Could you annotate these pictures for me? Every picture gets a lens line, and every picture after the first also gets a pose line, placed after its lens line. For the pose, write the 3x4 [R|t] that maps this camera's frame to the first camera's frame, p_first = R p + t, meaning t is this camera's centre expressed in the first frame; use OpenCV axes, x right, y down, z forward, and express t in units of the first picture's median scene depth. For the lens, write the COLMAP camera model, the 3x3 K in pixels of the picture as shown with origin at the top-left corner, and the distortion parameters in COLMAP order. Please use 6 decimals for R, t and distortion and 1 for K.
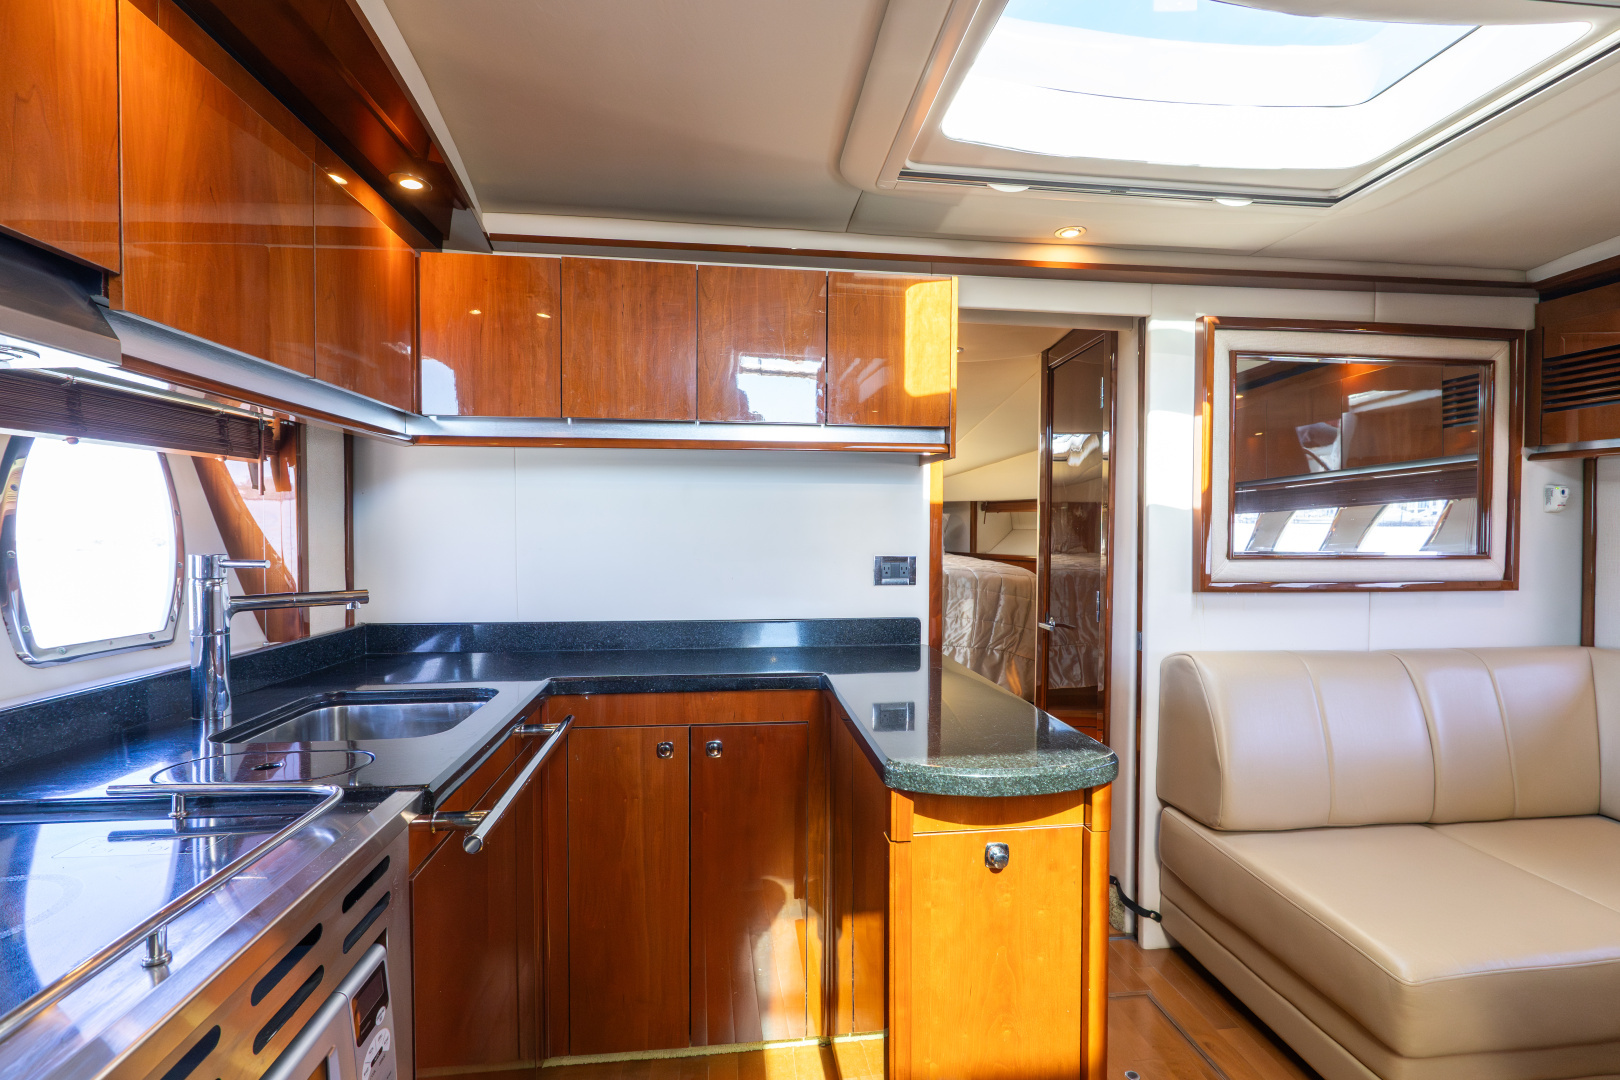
lens RADIAL K [[732.1, 0, 810.0], [0, 732.1, 540.0], [0, 0, 1]] dist [0.000086, -0.000574]
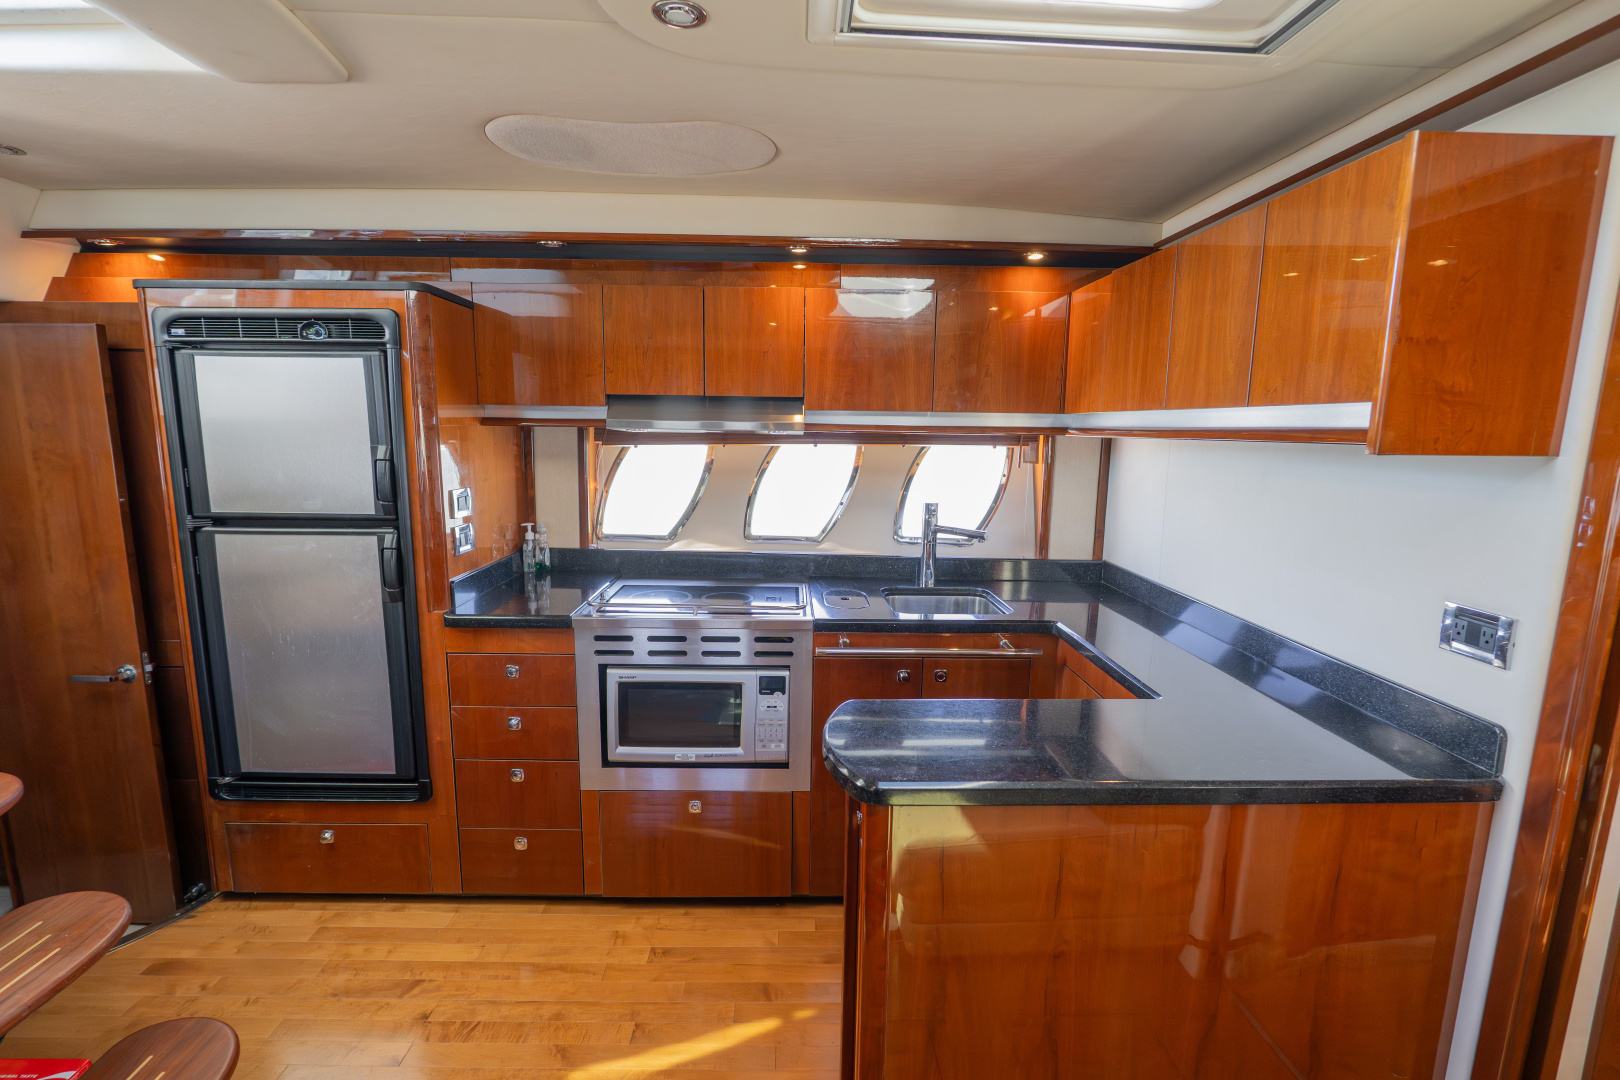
lens RADIAL K [[731.0, 0, 810.0], [0, 731.0, 540.0], [0, 0, 1]] dist [-0.024364, 0.007951]
pose [[-0.097865, 0.150856, -0.983700, 1.019827], [-0.024325, 0.987787, 0.153902, -0.153616], [0.994902, 0.038990, -0.093000, 0.750849]]
